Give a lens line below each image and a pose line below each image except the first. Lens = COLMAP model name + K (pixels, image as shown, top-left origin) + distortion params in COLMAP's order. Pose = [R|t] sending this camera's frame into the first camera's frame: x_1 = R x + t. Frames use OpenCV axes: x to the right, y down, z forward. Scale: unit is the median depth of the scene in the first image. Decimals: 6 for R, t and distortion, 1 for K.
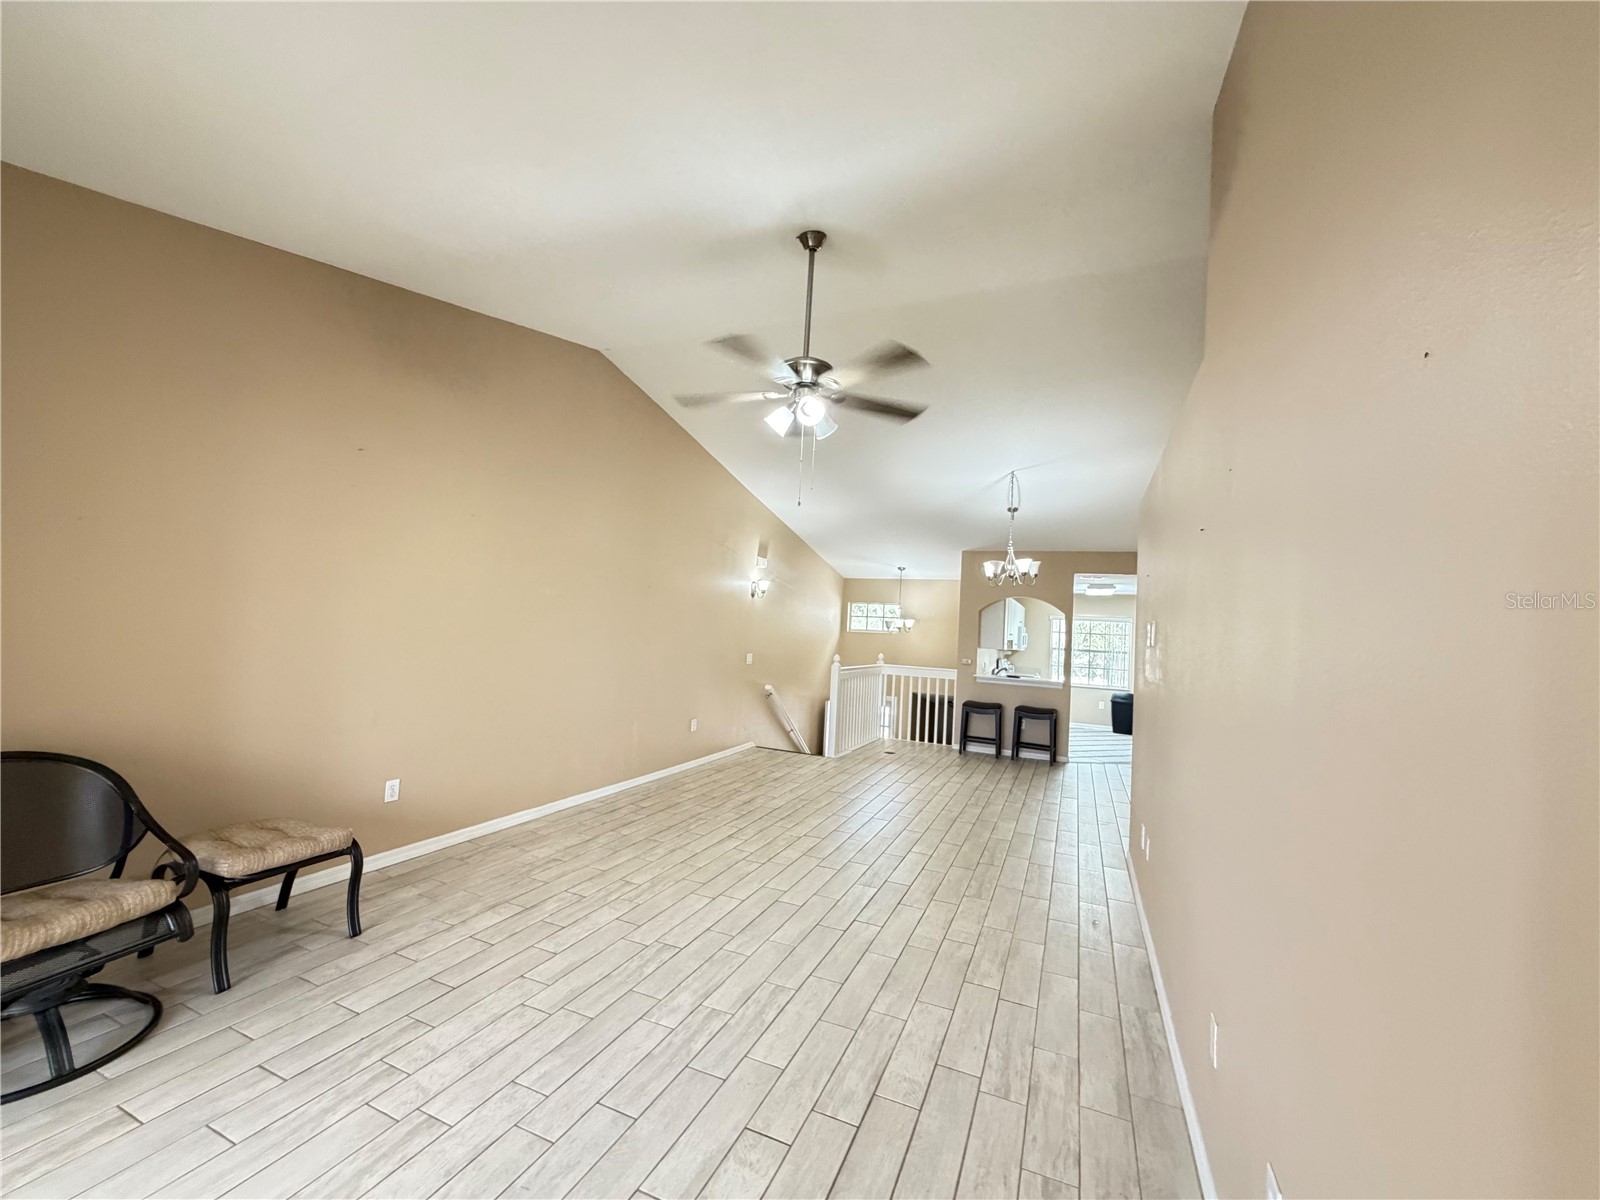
lens RADIAL K [[638.8, 0, 796.6], [0, 638.8, 595.5], [0, 0, 1]] dist [0.000450, -0.000900]
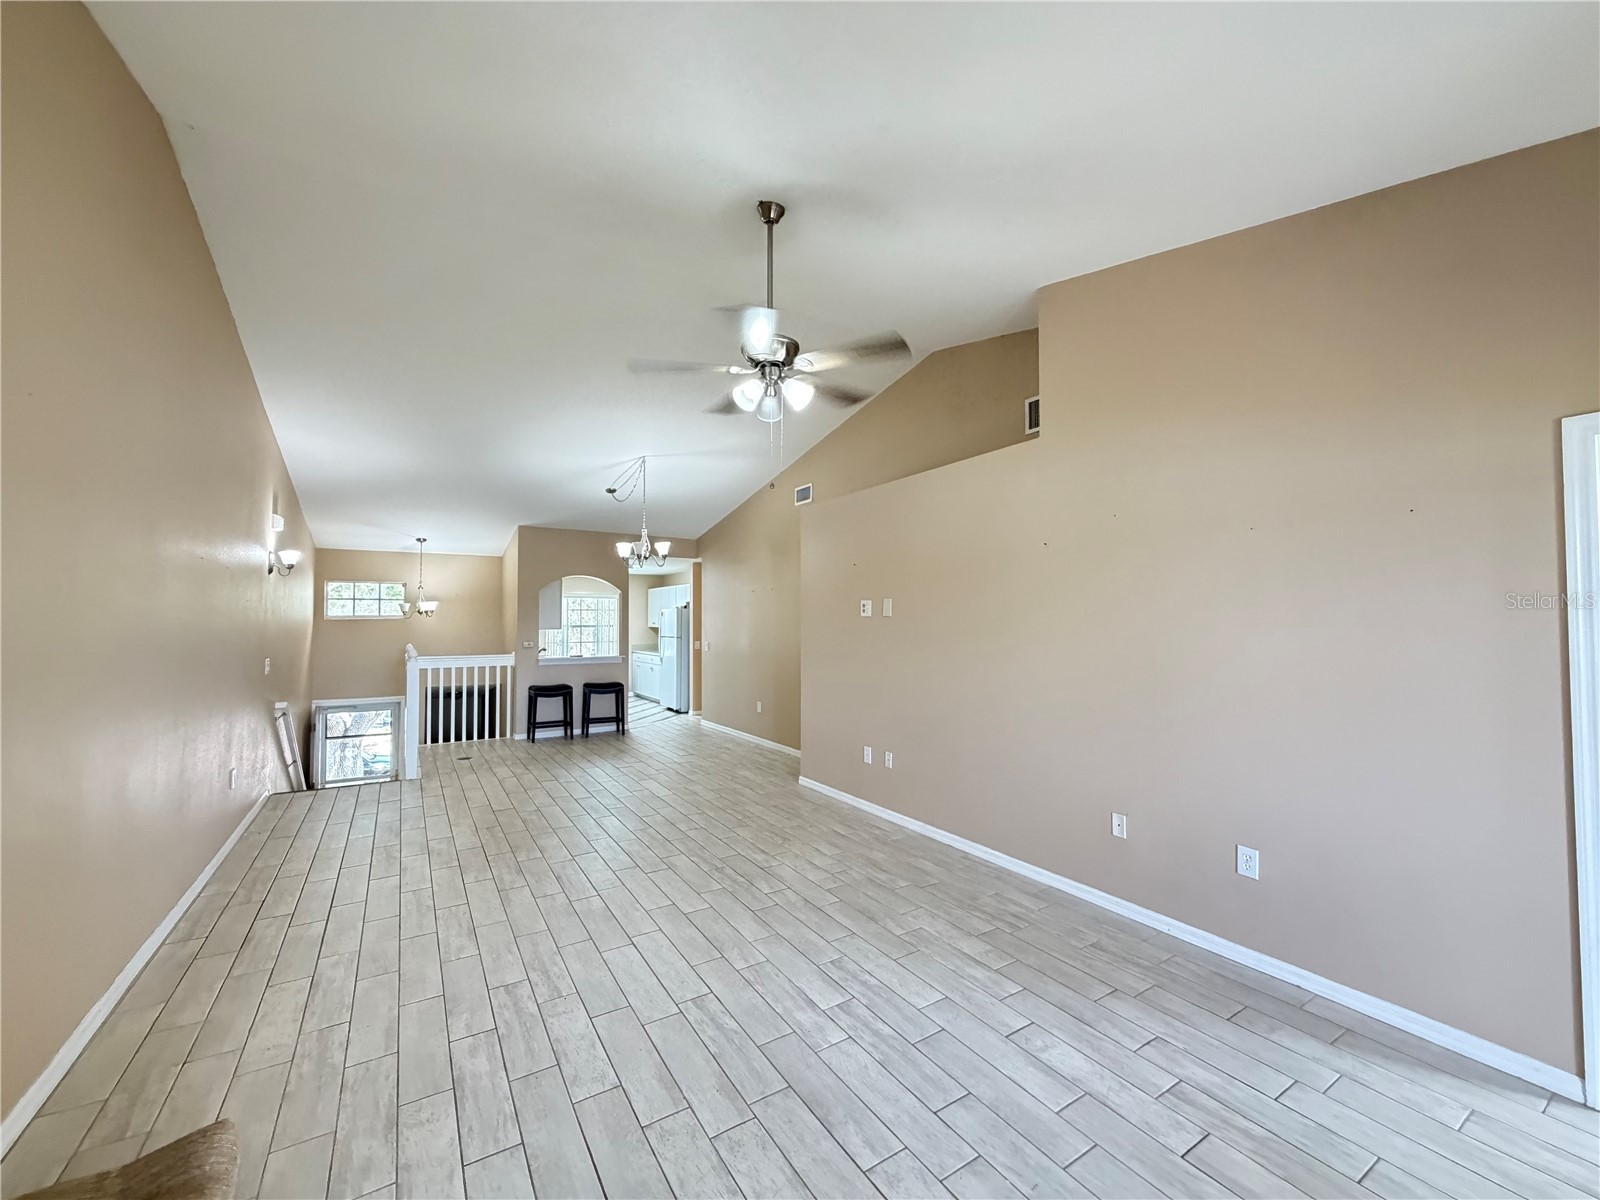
lens RADIAL K [[638.8, 0, 794.5], [0, 638.8, 603.9], [0, 0, 1]] dist [0.000450, -0.000900]
pose [[0.565891, -0.029843, 0.823940, -0.310046], [-0.013066, 0.998895, 0.045154, -0.003578], [-0.824376, -0.036318, 0.564876, 0.169631]]
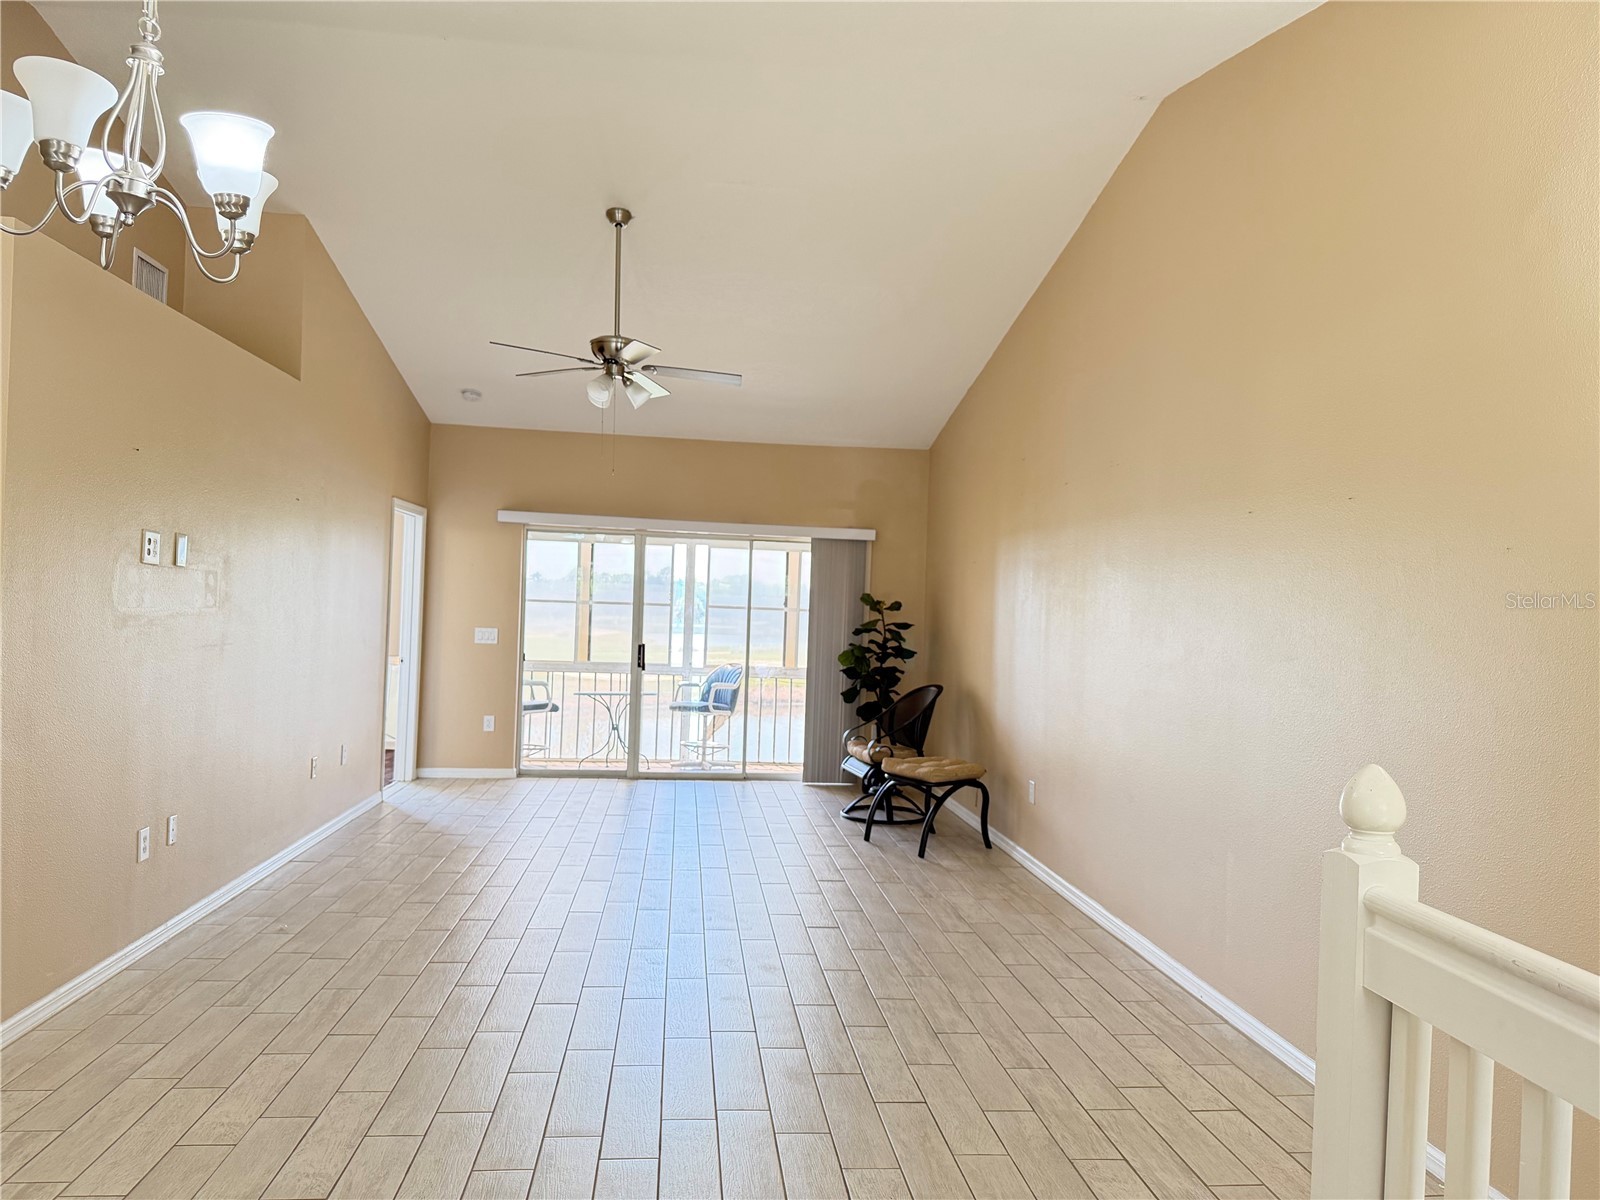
lens RADIAL K [[1121.6, 0, 795.7], [0, 1121.6, 611.2], [0, 0, 1]] dist [0.047666, -0.060373]
pose [[-0.866622, -0.081738, -0.492224, 0.256983], [-0.054502, 0.996095, -0.069453, 0.081915], [0.495979, -0.033363, -0.867693, 1.109739]]
